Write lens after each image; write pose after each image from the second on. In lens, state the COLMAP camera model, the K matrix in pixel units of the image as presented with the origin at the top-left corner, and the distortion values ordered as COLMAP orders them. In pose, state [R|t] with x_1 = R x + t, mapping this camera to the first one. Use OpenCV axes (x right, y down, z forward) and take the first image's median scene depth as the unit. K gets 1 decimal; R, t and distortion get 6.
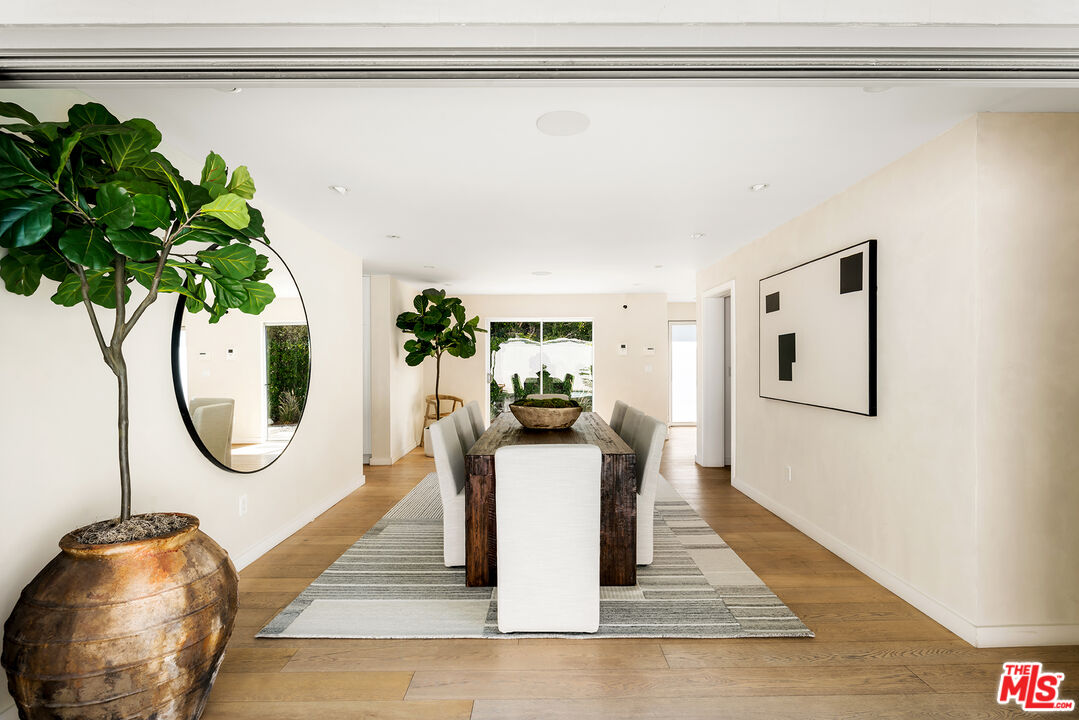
lens RADIAL K [[522.0, 0, 539.1], [0, 522.0, 364.6], [0, 0, 1]] dist [-0.001211, -0.000330]
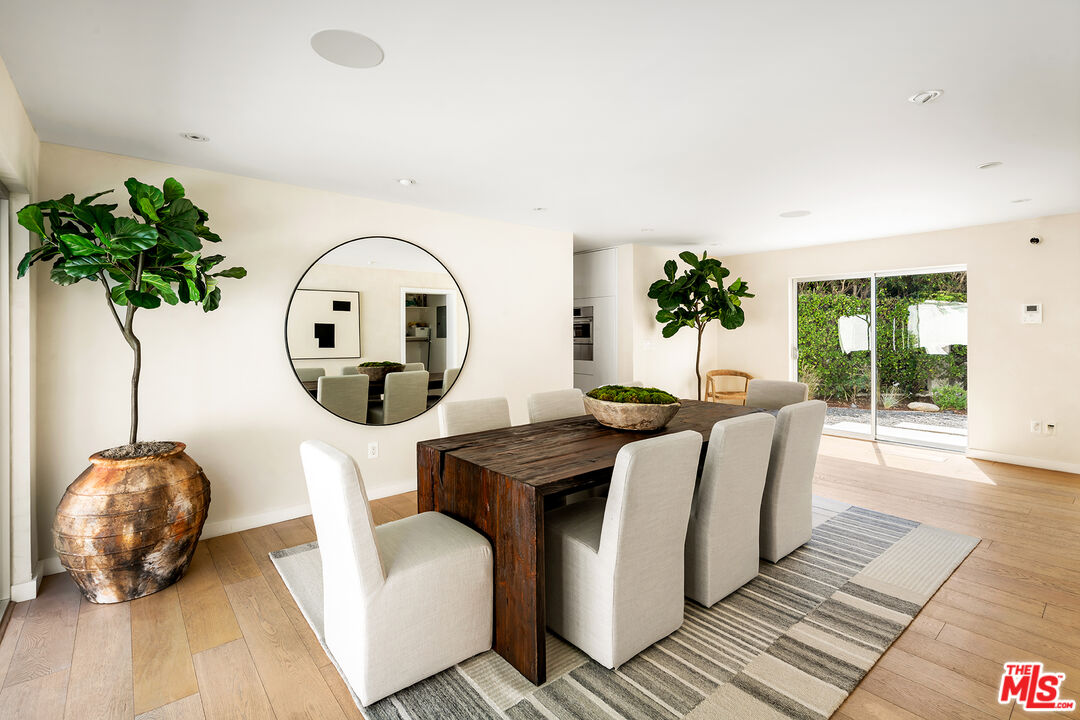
lens RADIAL K [[497.8, 0, 537.3], [0, 497.8, 328.4], [0, 0, 1]] dist [-0.000141, 0.000056]
pose [[0.635226, 0.000996, -0.772326, 0.508485], [-0.003531, 0.999992, -0.001615, -0.020333], [0.772319, 0.003753, 0.635224, 0.455052]]
